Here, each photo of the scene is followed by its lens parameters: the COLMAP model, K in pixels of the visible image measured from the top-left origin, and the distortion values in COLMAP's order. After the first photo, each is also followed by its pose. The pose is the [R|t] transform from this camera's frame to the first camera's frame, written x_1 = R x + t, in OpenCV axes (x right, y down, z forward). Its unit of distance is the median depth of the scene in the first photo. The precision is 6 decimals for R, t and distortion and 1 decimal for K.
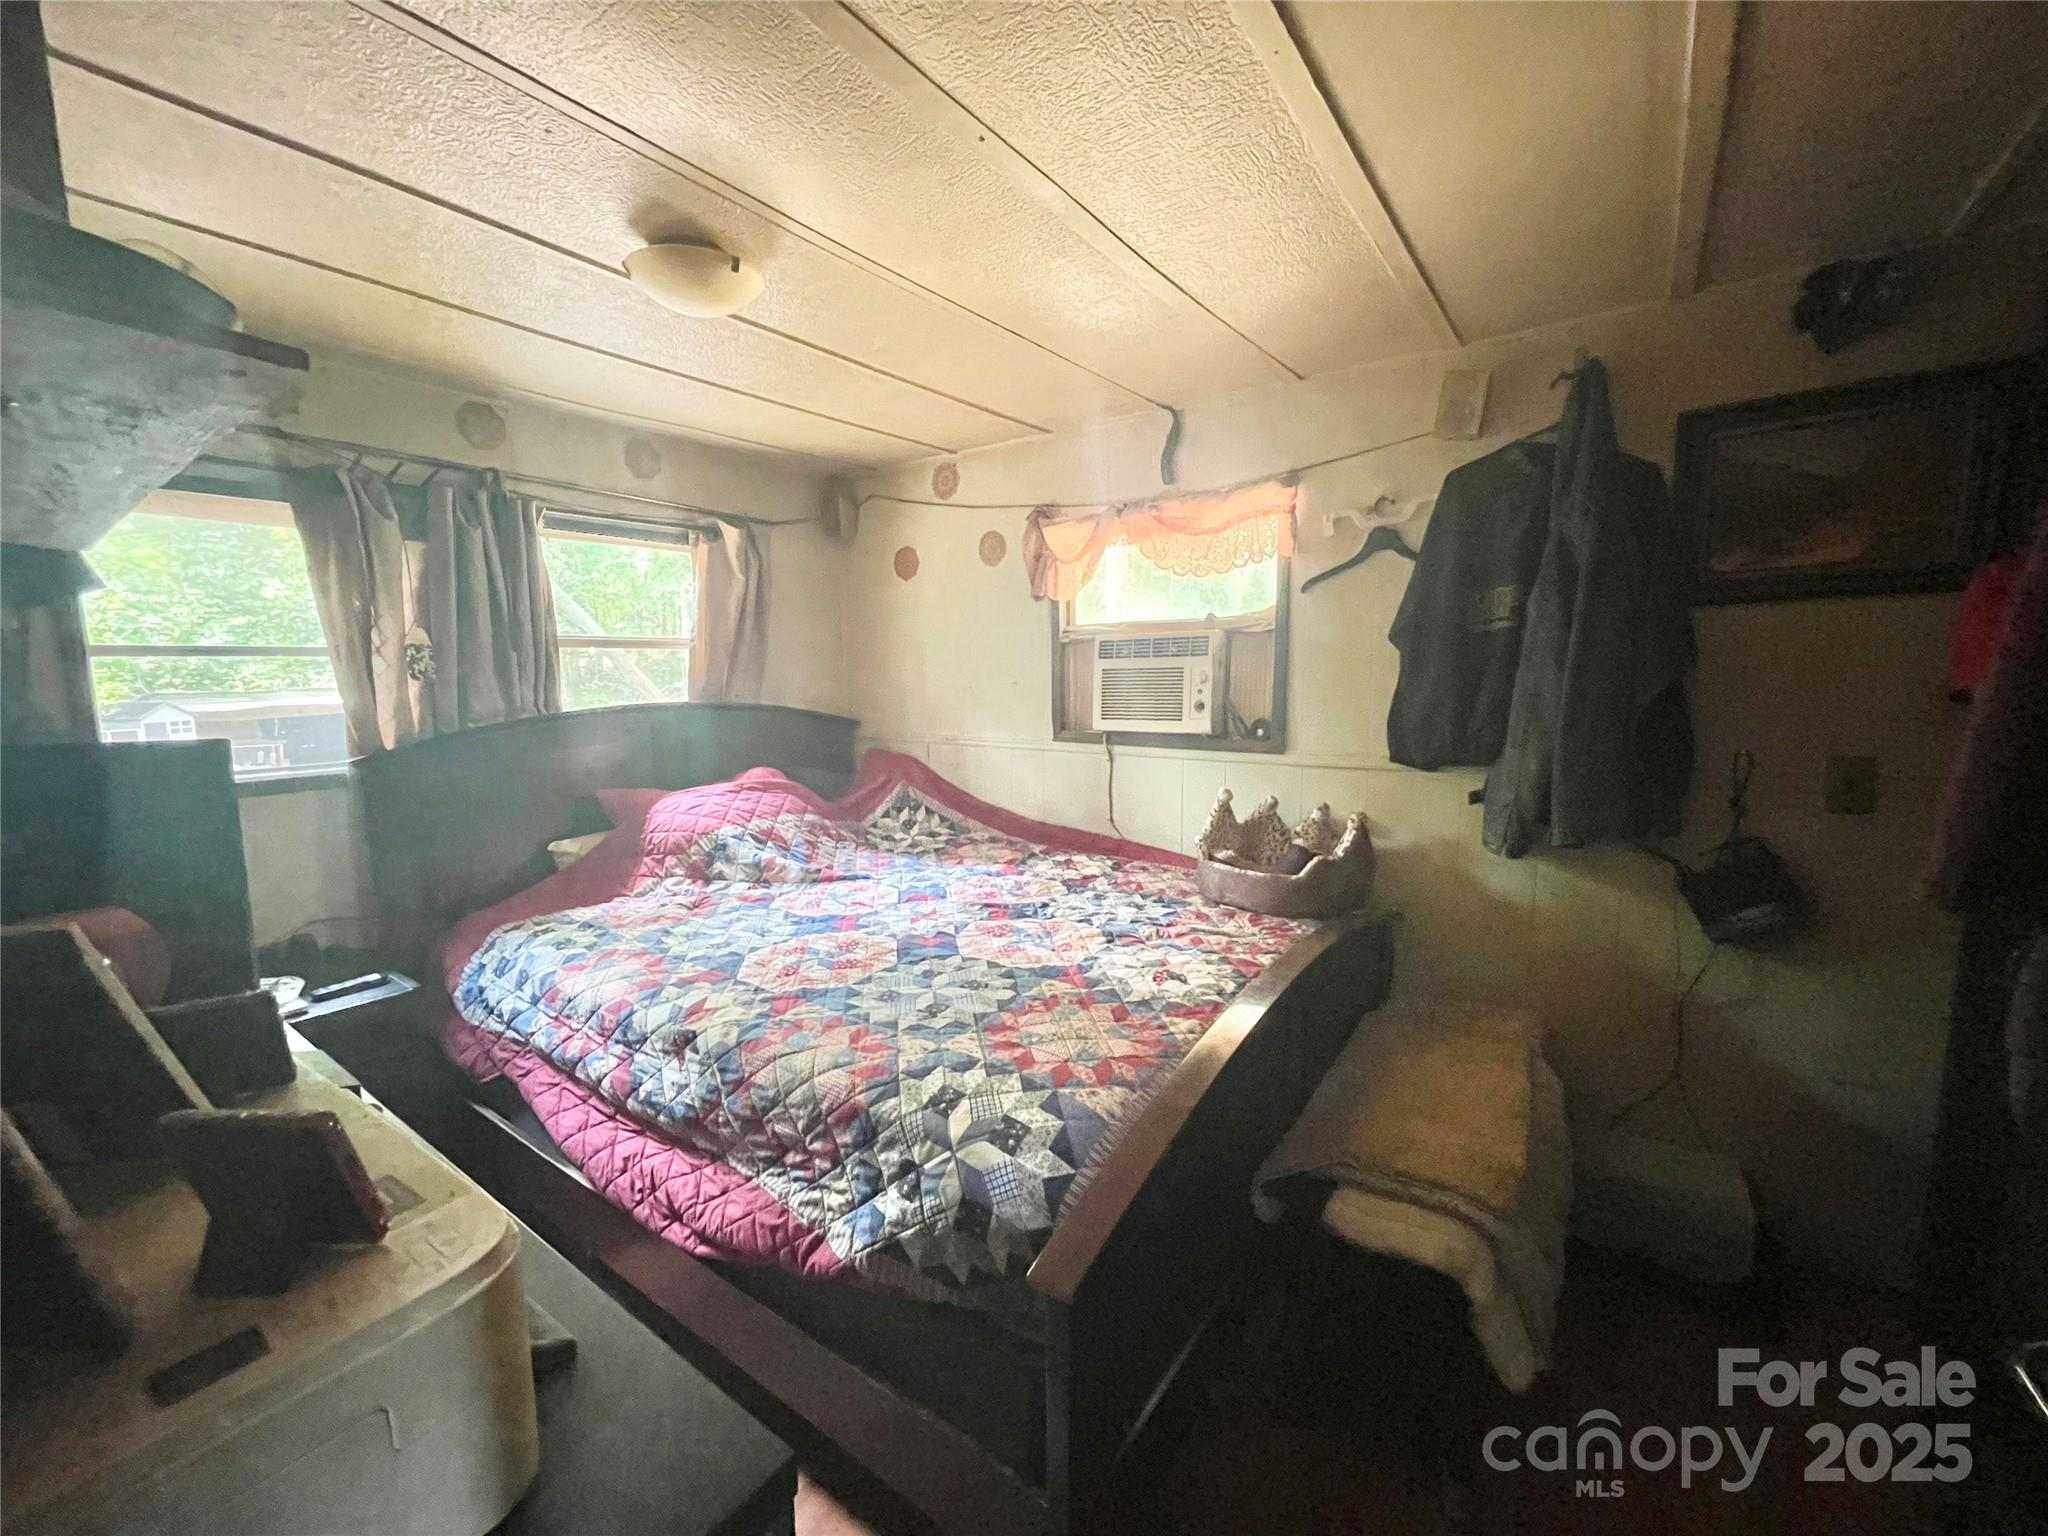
lens RADIAL K [[825.9, 0, 1022.5], [0, 825.9, 774.8], [0, 0, 1]] dist [-0.001894, -0.000385]
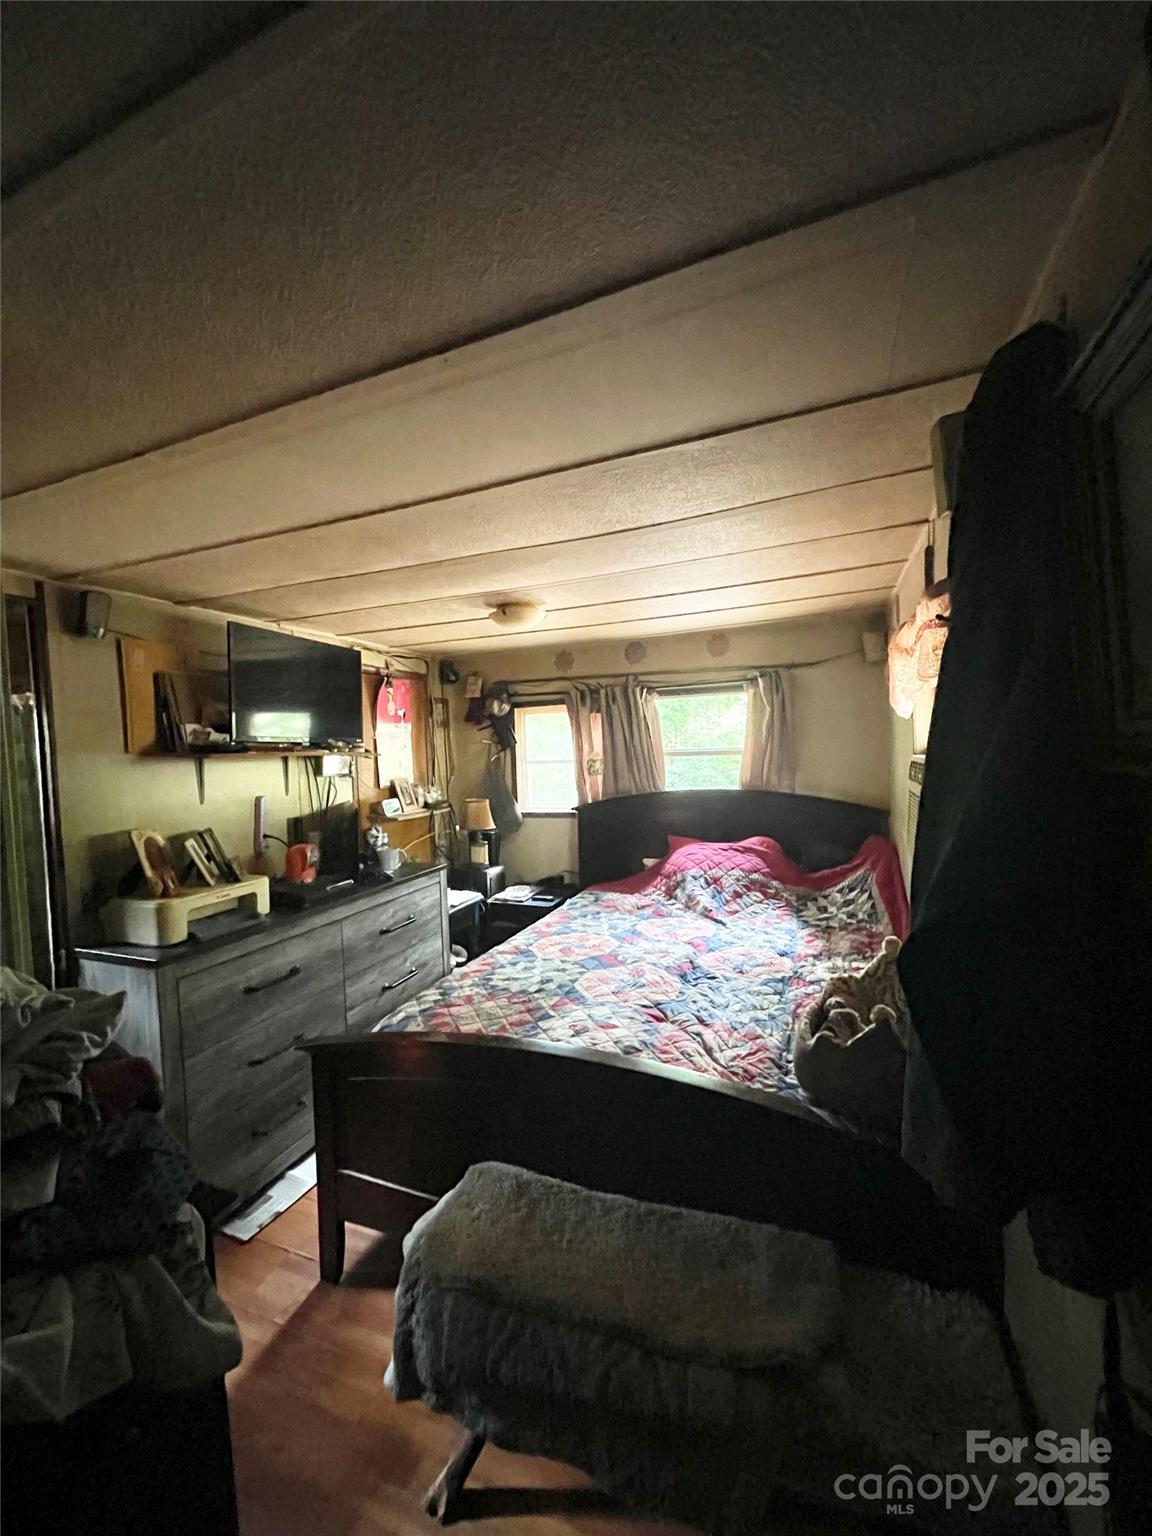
lens RADIAL K [[619.4, 0, 572.6], [0, 619.4, 765.9], [0, 0, 1]] dist [-0.001894, -0.000385]
pose [[0.236059, 0.042481, -0.970810, 0.949436], [-0.094836, 0.995282, 0.020492, -0.177349], [0.967100, 0.087231, 0.238974, 0.572109]]
